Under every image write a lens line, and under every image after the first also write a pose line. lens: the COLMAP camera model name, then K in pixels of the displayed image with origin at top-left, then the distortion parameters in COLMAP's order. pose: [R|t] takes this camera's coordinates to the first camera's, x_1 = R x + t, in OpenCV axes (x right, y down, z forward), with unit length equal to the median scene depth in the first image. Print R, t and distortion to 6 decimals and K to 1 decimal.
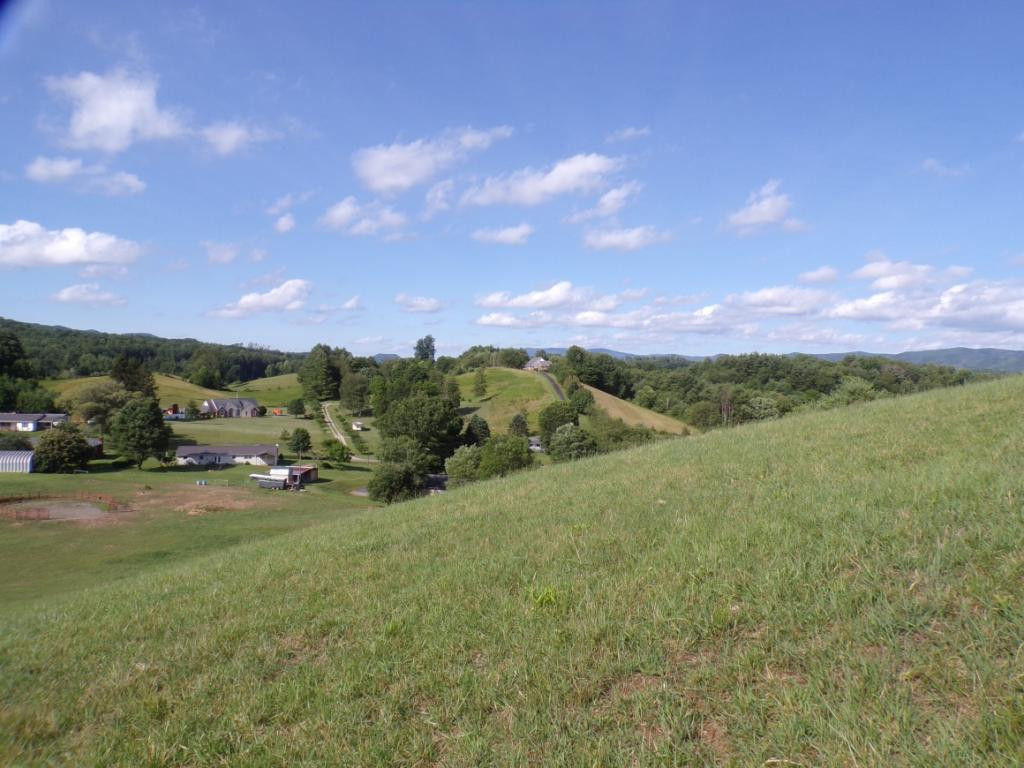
lens RADIAL K [[701.6, 0, 512.0], [0, 701.6, 384.0], [0, 0, 1]] dist [0.001281, 0.001703]
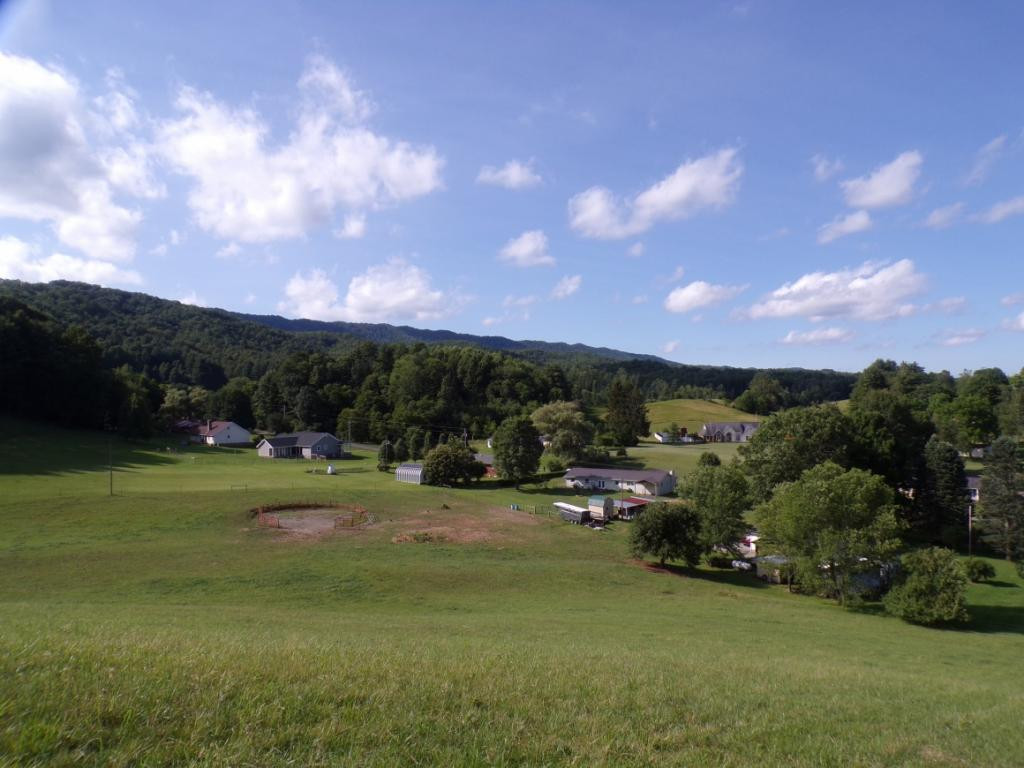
lens RADIAL K [[701.6, 0, 512.0], [0, 701.6, 384.0], [0, 0, 1]] dist [0.001281, 0.001703]
pose [[0.663697, -0.045176, -0.746636, 0.160278], [0.013394, 0.998732, -0.048523, 0.019259], [0.747881, 0.022204, 0.663461, 0.281704]]
